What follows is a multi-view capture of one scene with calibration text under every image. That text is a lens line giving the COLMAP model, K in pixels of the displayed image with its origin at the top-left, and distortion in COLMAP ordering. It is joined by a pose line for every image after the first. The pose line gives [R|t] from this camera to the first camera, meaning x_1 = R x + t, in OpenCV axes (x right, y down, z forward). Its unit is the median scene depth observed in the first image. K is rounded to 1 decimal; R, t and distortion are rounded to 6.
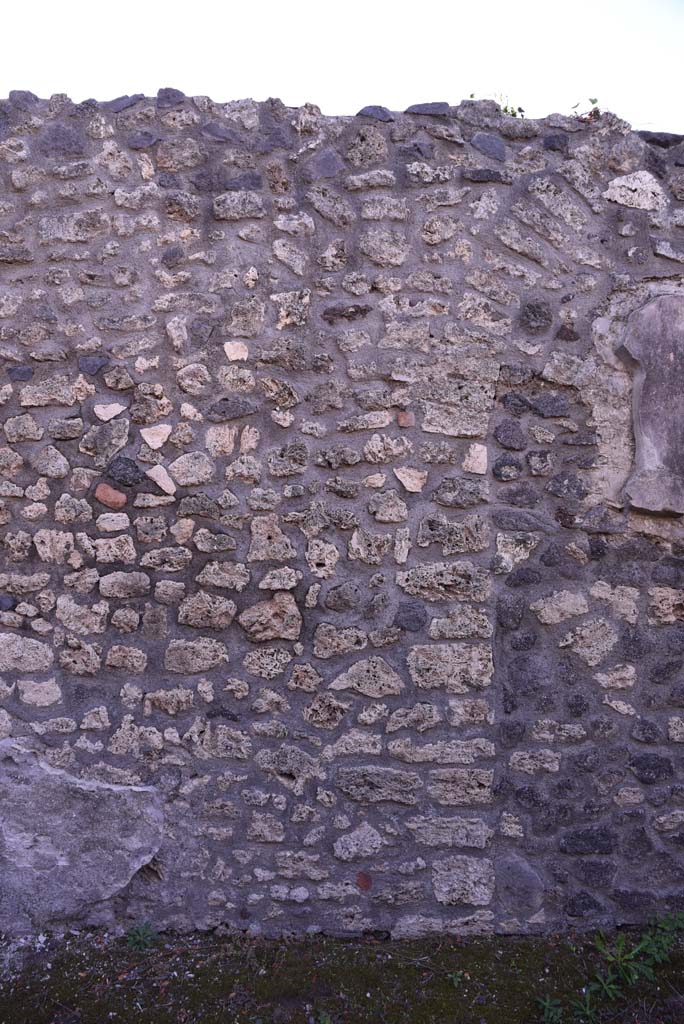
lens RADIAL K [[698.2, 0, 335.4], [0, 698.2, 508.8], [0, 0, 1]] dist [-0.135859, 0.096552]
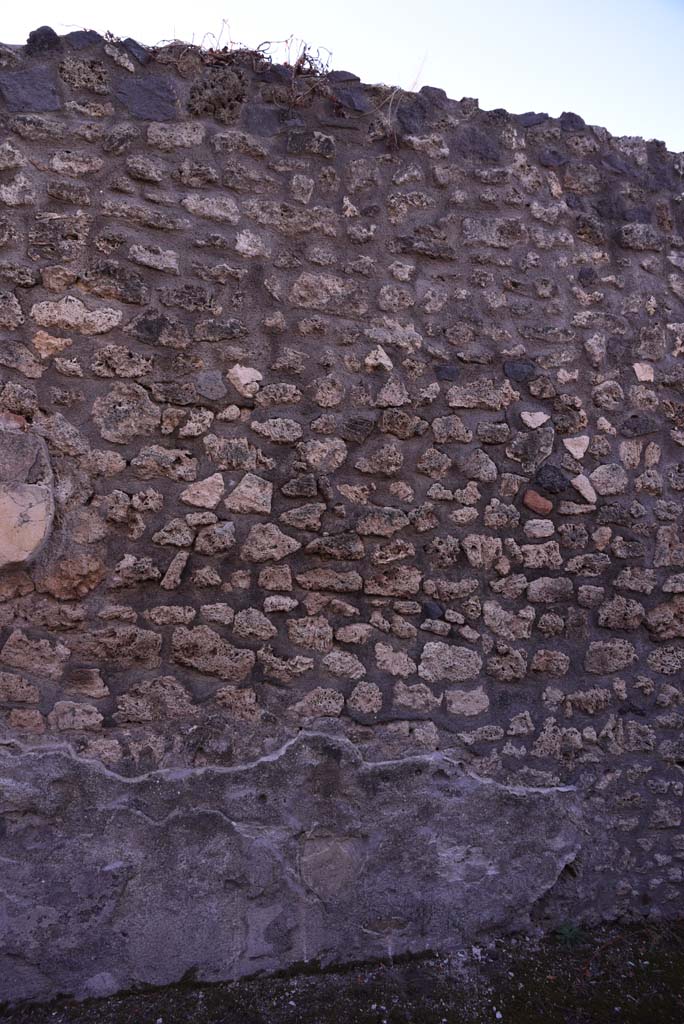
lens RADIAL K [[698.2, 0, 335.4], [0, 698.2, 508.8], [0, 0, 1]] dist [-0.135859, 0.096552]
pose [[0.974398, 0.028658, 0.222996, -0.845828], [-0.025641, 0.999536, -0.016411, 0.014954], [-0.223363, 0.010273, 0.974681, 0.074925]]
